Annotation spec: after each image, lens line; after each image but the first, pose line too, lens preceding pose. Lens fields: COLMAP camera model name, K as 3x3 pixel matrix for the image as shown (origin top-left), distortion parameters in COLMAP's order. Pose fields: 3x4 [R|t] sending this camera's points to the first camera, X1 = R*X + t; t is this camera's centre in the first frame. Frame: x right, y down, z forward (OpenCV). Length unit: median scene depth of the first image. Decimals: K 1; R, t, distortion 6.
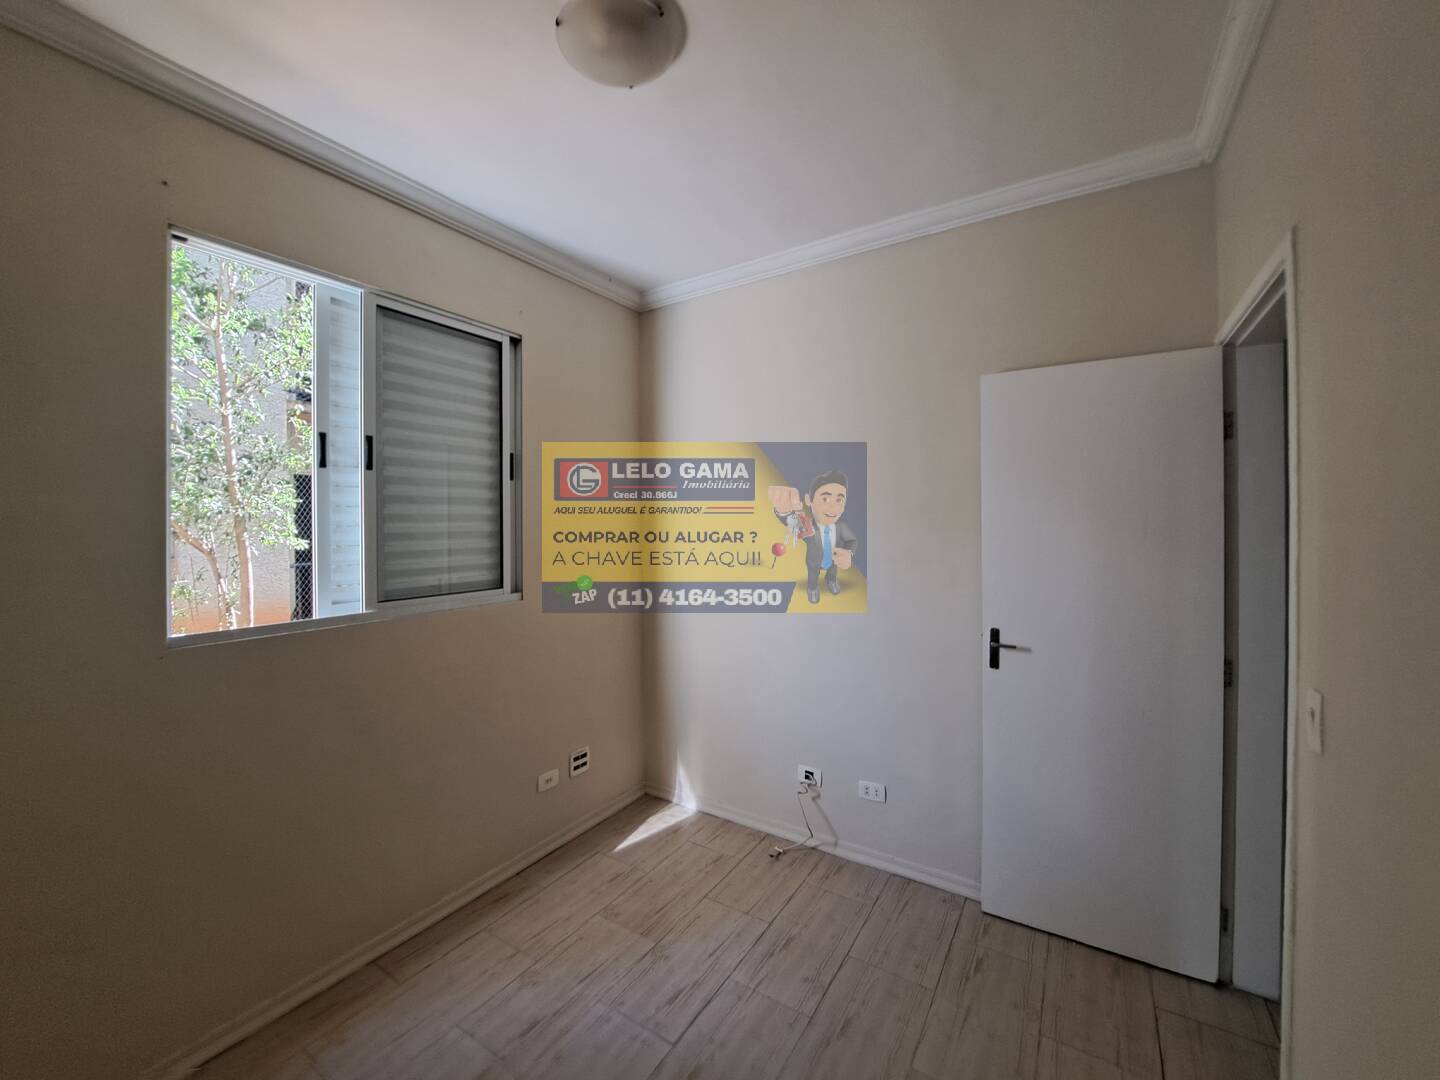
lens RADIAL K [[580.5, 0, 716.8], [0, 580.5, 527.1], [0, 0, 1]] dist [-0.001804, -0.000530]
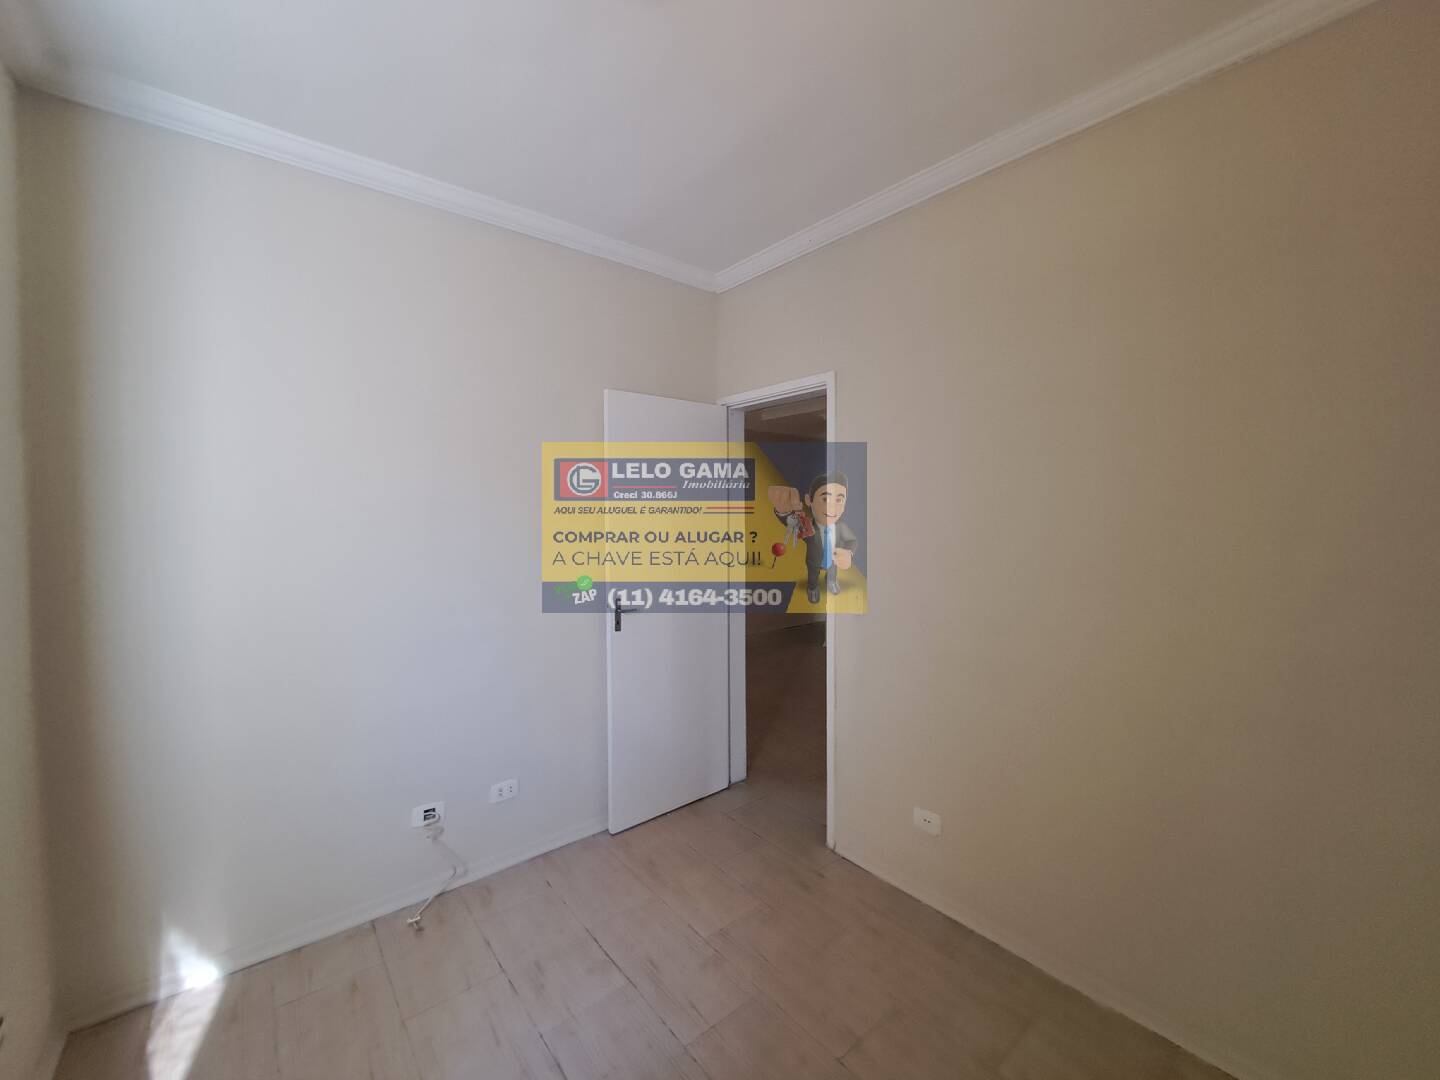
lens RADIAL K [[598.9, 0, 722.3], [0, 598.9, 503.0], [0, 0, 1]] dist [-0.002565, -0.000797]
pose [[0.316552, -0.003056, 0.948570, -0.569439], [0.009279, 0.999957, 0.000125, -0.024600], [-0.948530, 0.008762, 0.316567, 0.333001]]
